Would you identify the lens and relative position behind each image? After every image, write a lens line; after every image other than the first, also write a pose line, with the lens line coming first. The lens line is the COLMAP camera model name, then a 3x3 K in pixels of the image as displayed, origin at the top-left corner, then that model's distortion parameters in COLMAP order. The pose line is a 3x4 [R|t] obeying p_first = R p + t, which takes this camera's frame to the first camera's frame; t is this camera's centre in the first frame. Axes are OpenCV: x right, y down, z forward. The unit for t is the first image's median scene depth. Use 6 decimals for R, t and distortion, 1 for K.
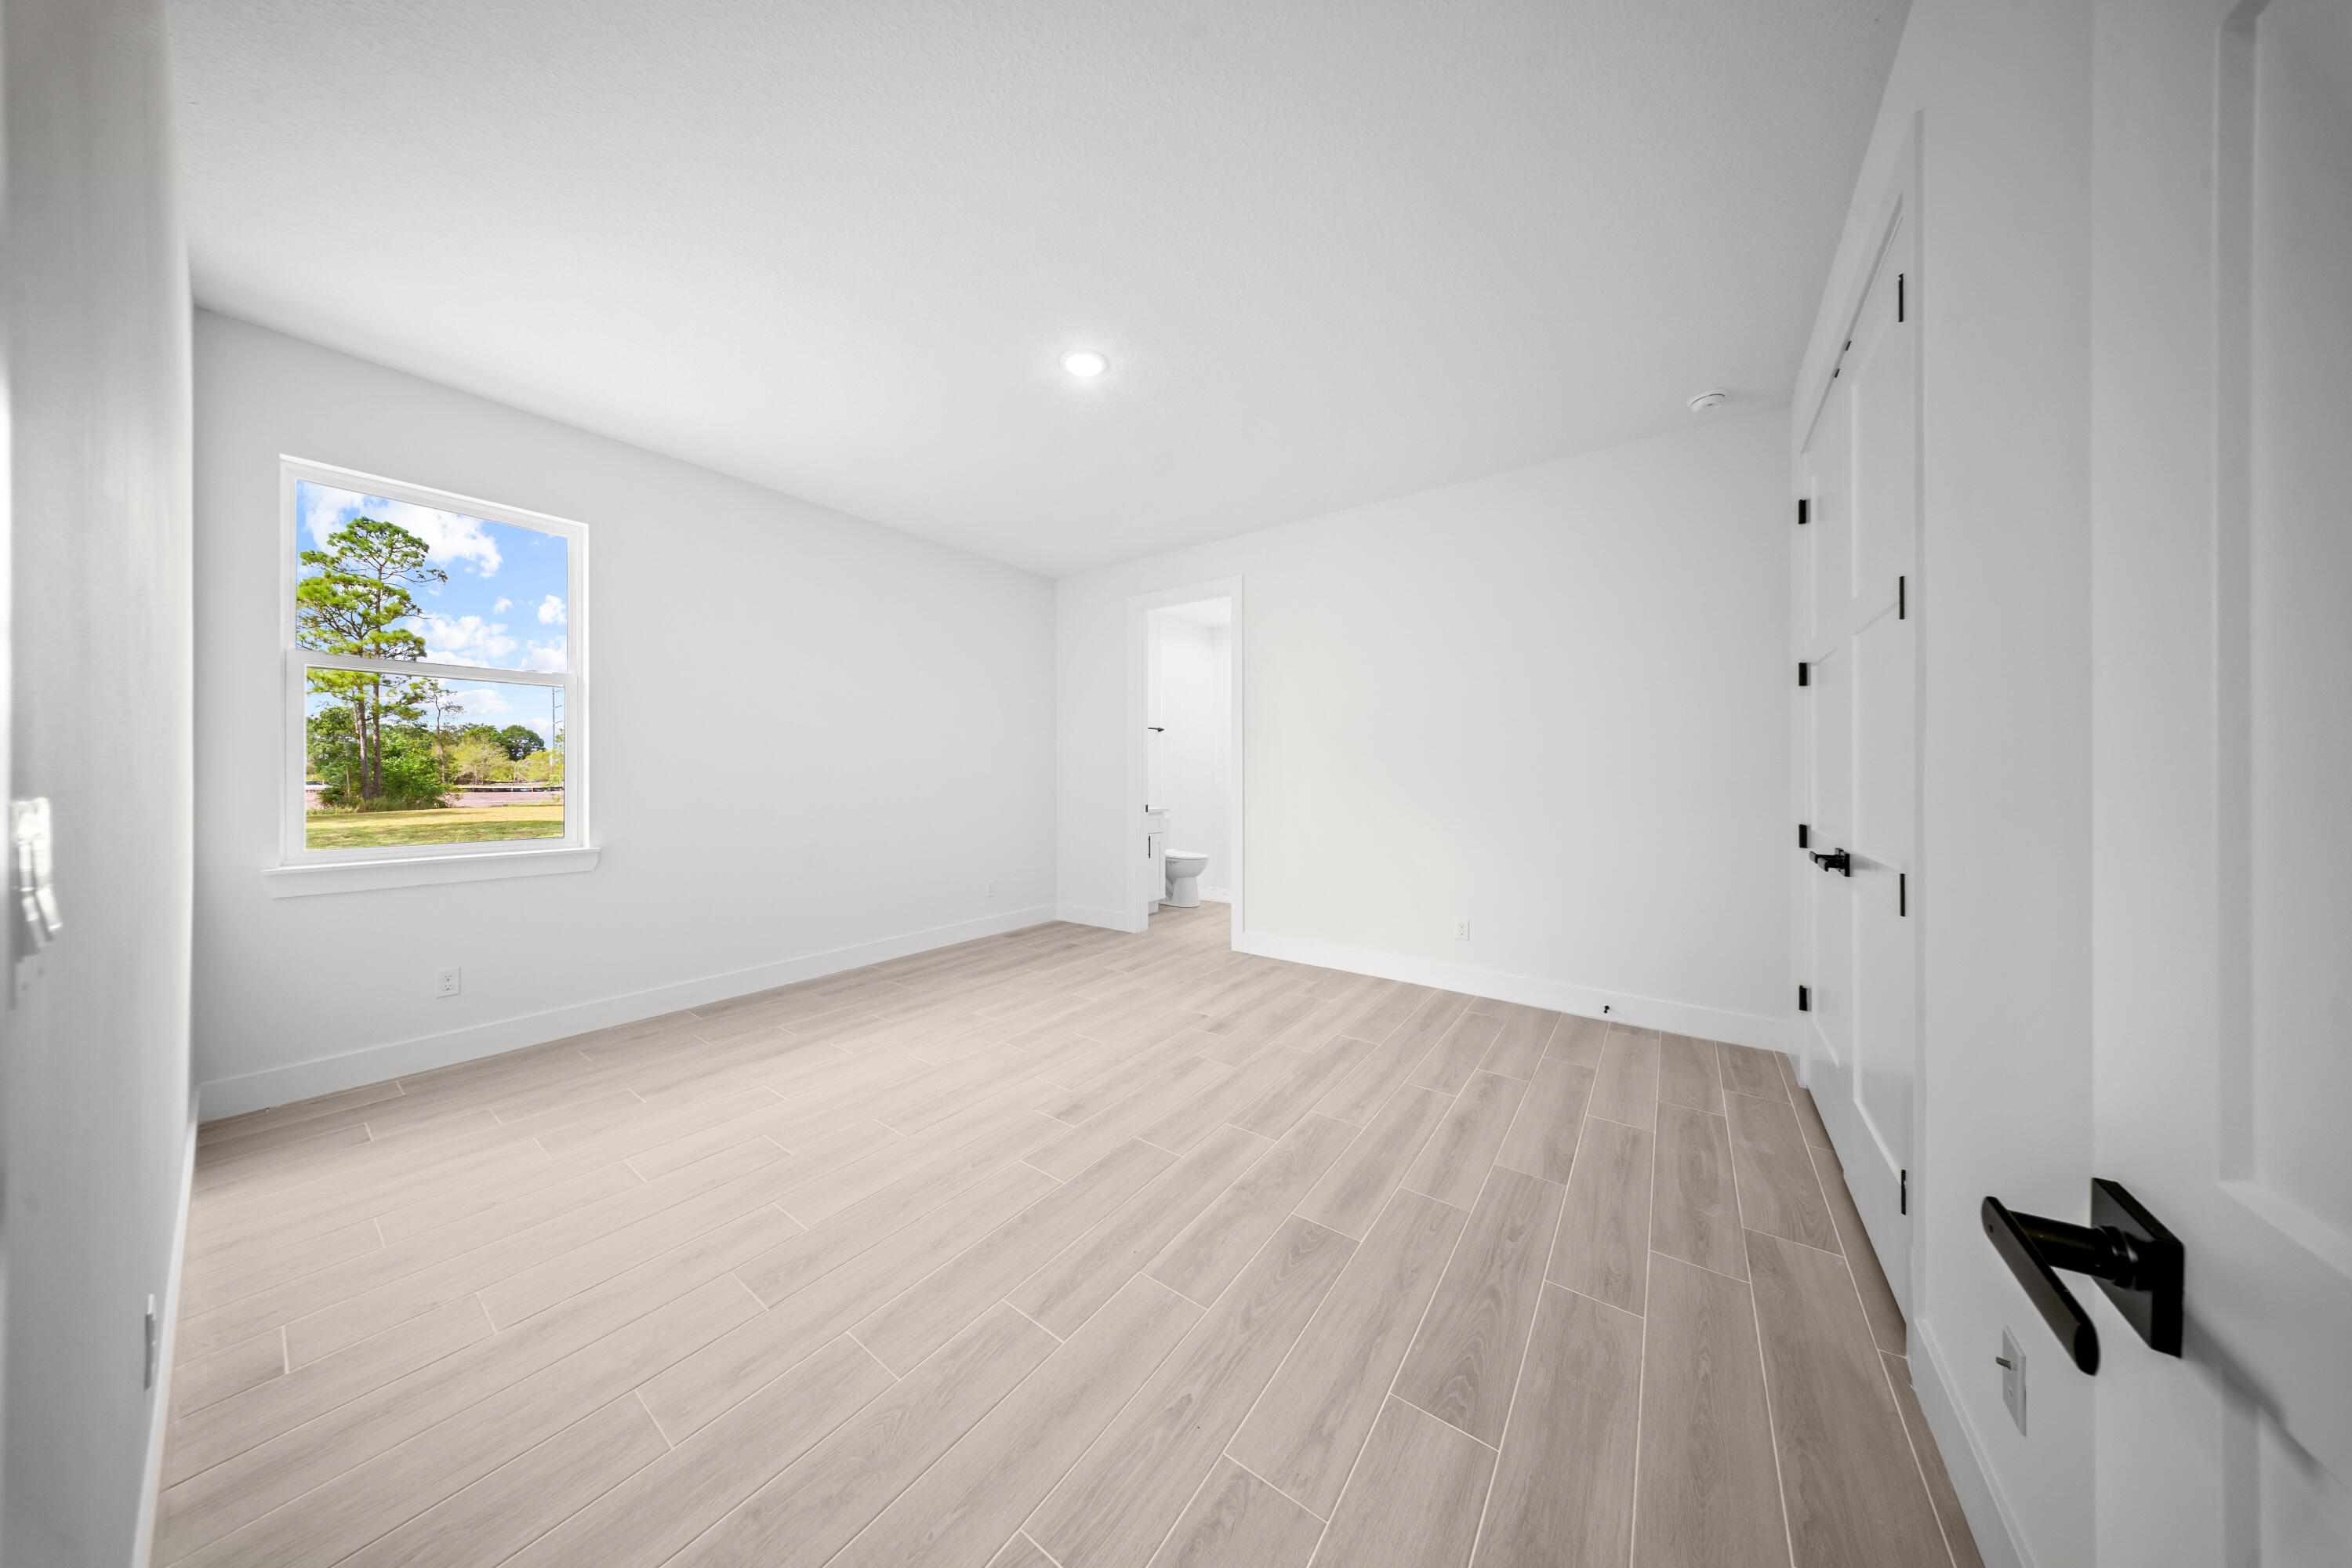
lens RADIAL K [[695.5, 0, 1172.5], [0, 695.5, 771.5], [0, 0, 1]] dist [0.001222, 0.000013]
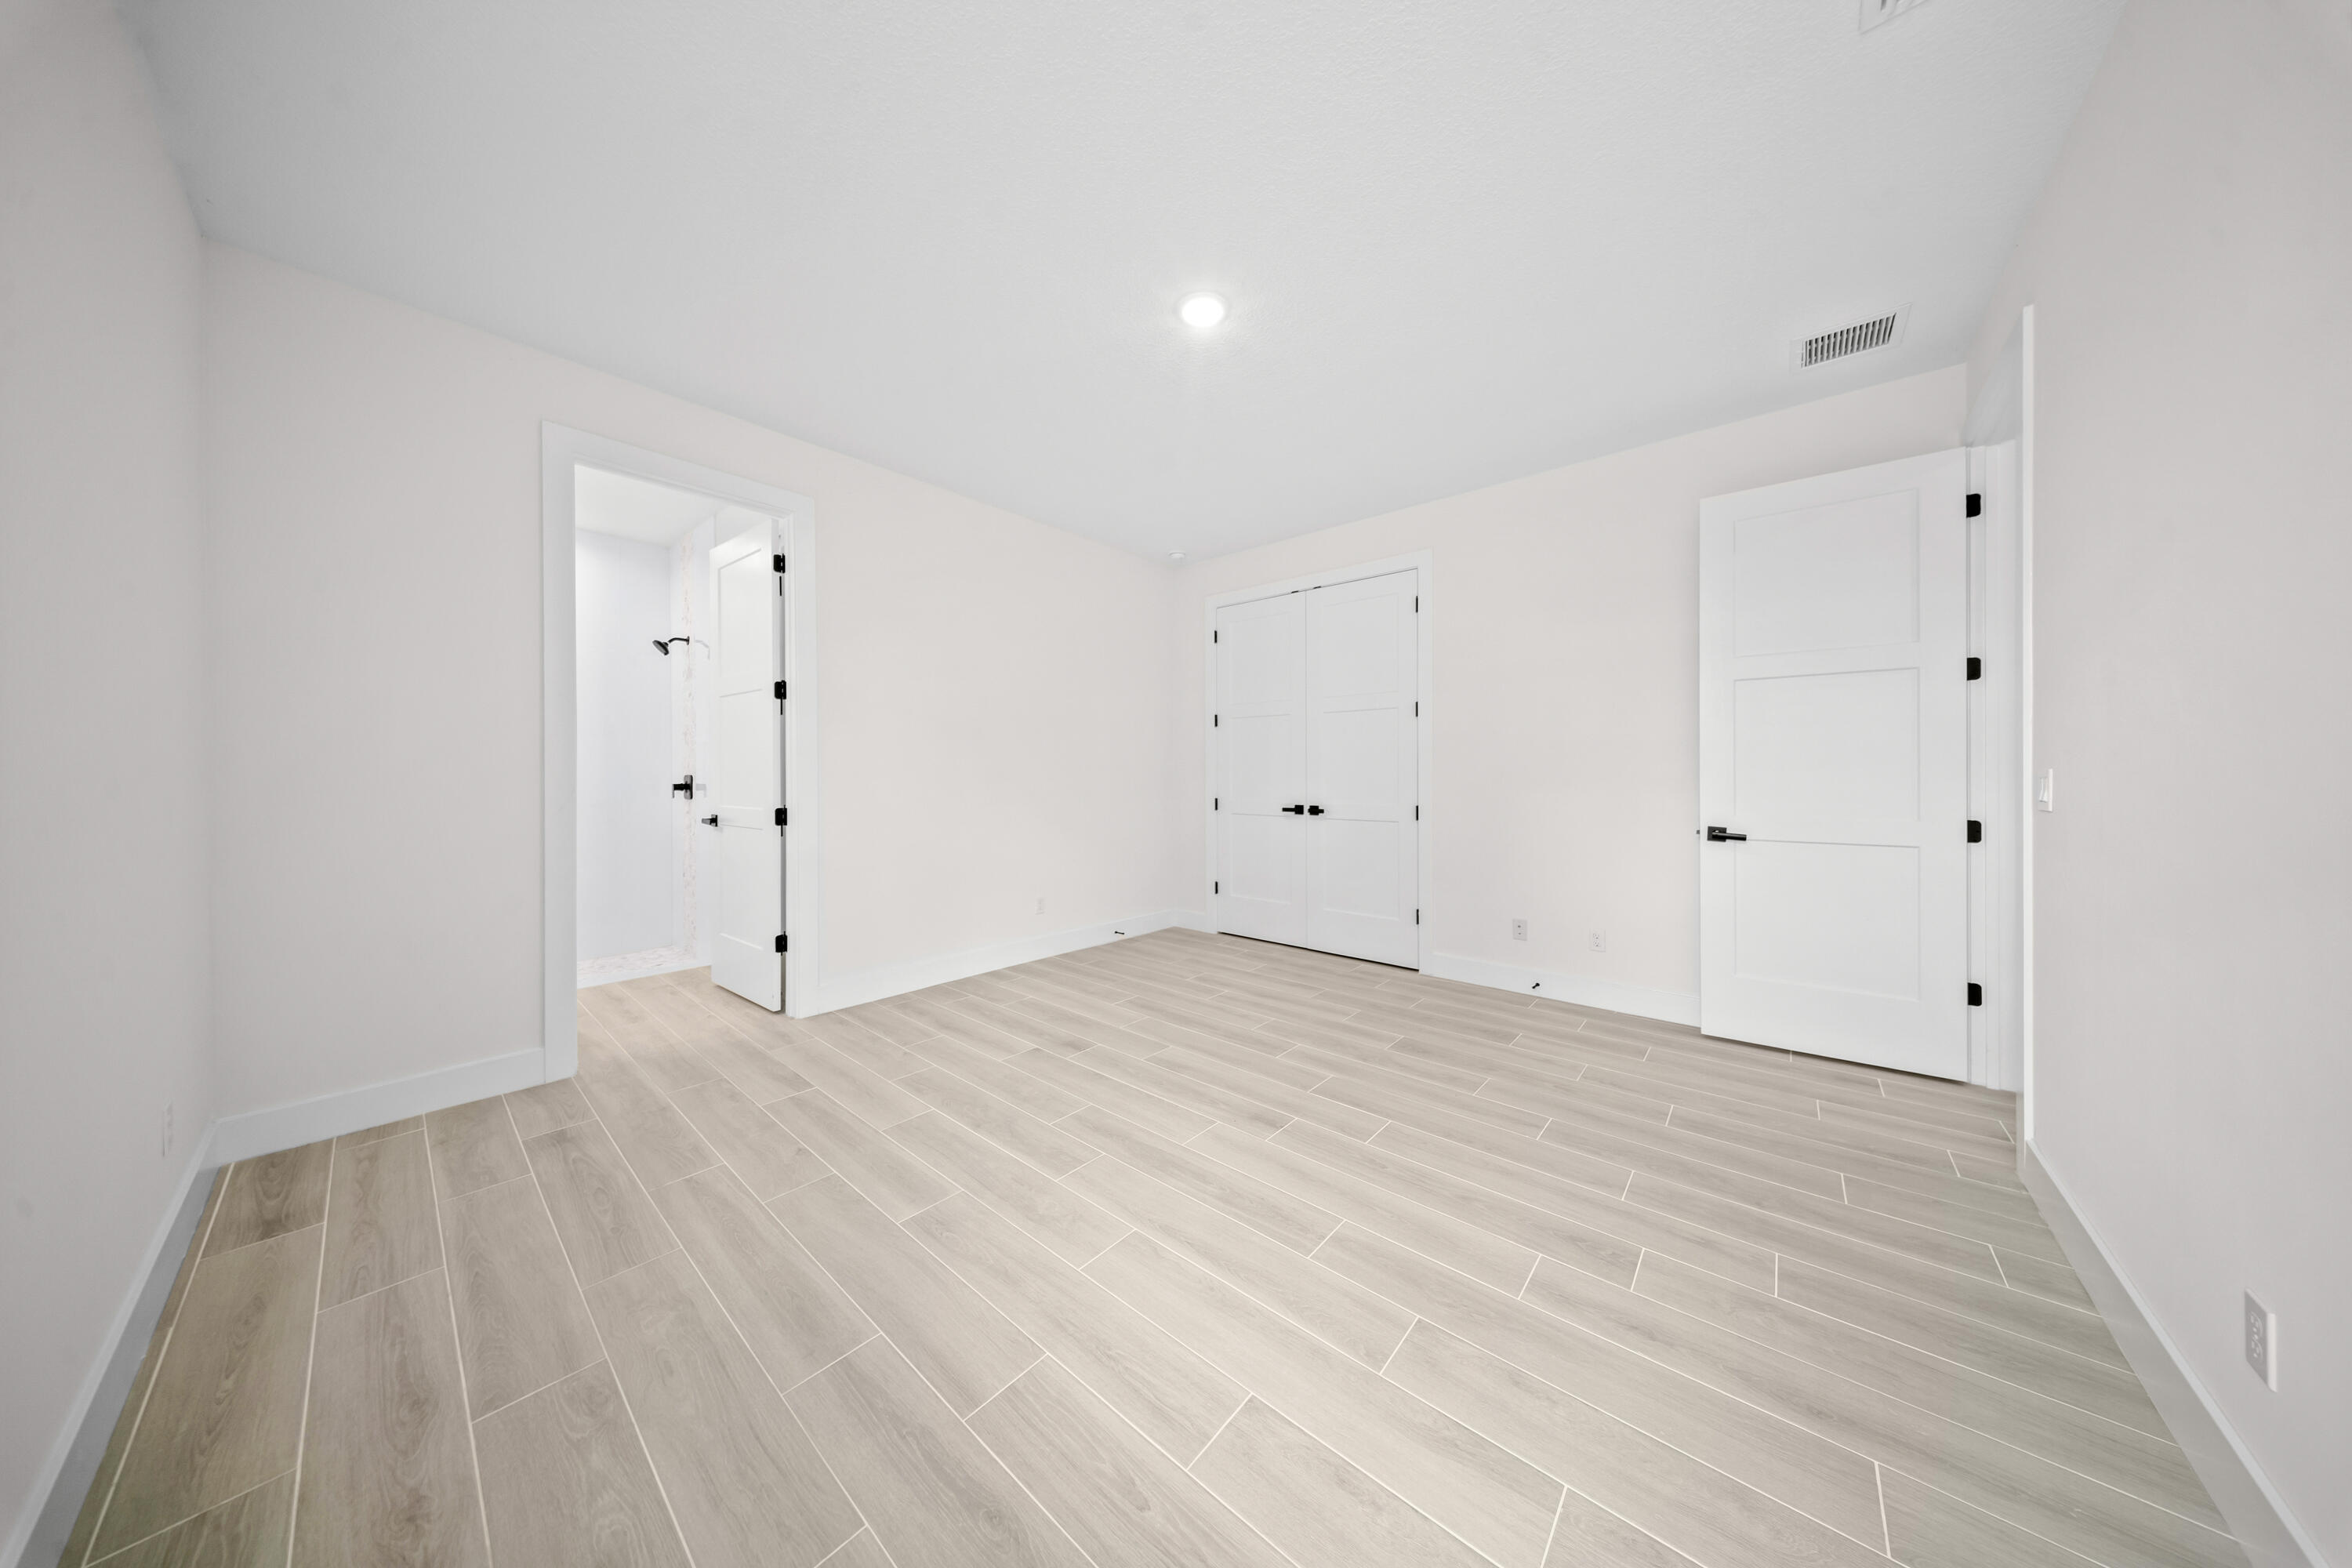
lens RADIAL K [[695.5, 0, 1172.5], [0, 695.5, 771.5], [0, 0, 1]] dist [0.001222, 0.000013]
pose [[0.087221, -0.000903, 0.996189, -1.046986], [0.003441, 0.999994, 0.000605, 0.007792], [-0.996183, 0.003375, 0.087224, 0.986494]]
